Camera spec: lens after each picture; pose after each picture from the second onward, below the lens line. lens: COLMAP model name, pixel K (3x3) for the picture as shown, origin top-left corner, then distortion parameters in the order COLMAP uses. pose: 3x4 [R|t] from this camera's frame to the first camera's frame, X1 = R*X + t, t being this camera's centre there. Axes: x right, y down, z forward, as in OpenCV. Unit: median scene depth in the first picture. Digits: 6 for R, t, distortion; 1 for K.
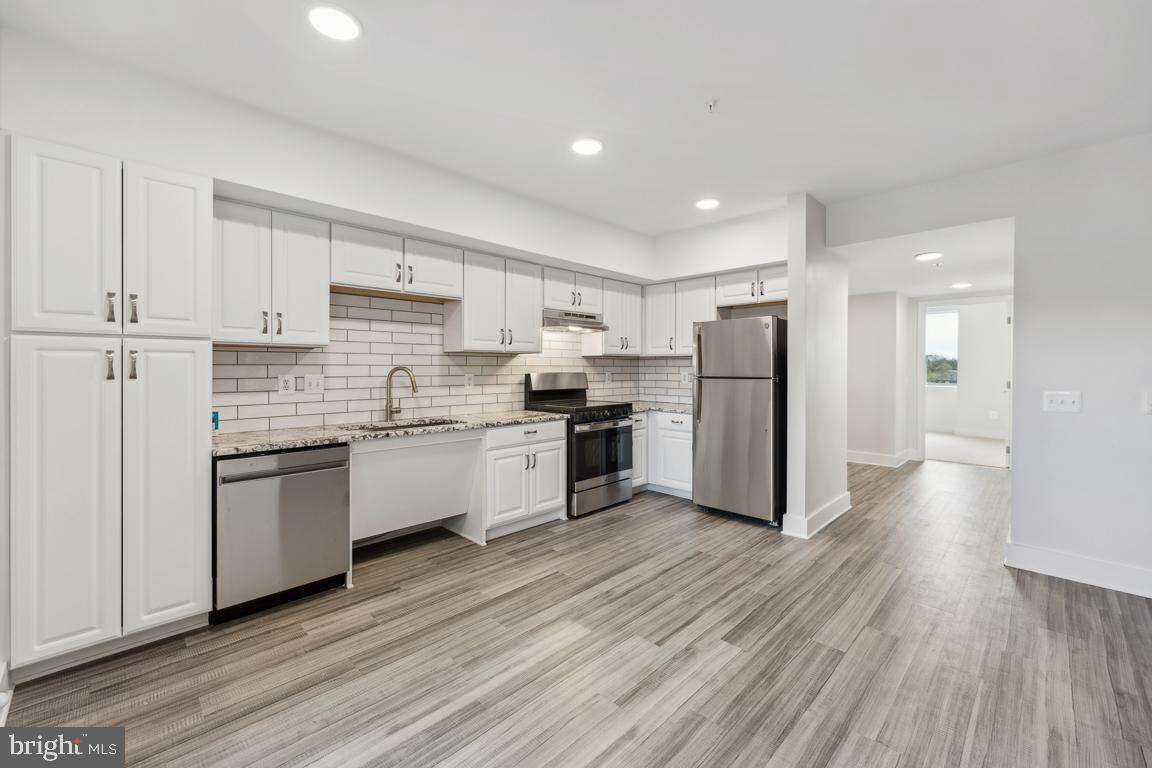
lens RADIAL K [[466.5, 0, 576.0], [0, 466.5, 384.0], [0, 0, 1]] dist [0.001968, 0.000035]
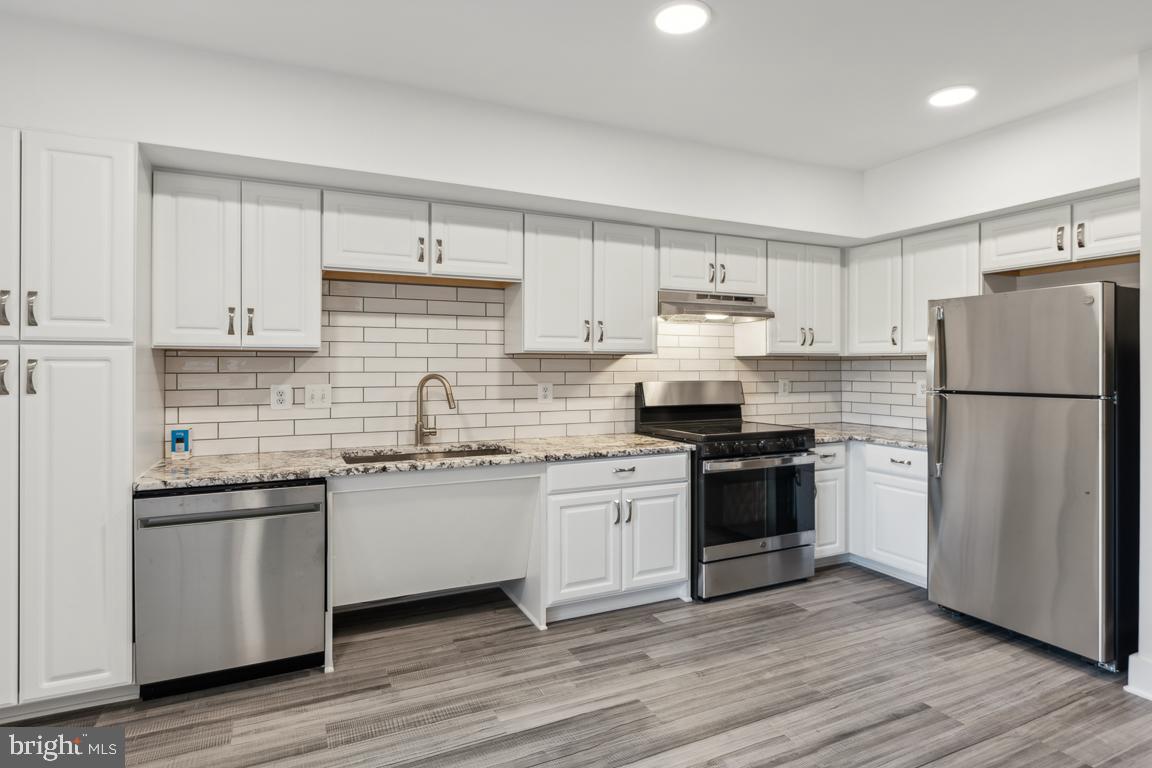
lens RADIAL K [[518.9, 0, 575.1], [0, 518.9, 371.0], [0, 0, 1]] dist [-0.001359, -0.000612]
pose [[0.912411, 0.008740, -0.409182, 0.151509], [-0.018670, 0.999620, -0.020279, -0.025497], [0.408849, 0.026142, 0.912227, 0.282315]]
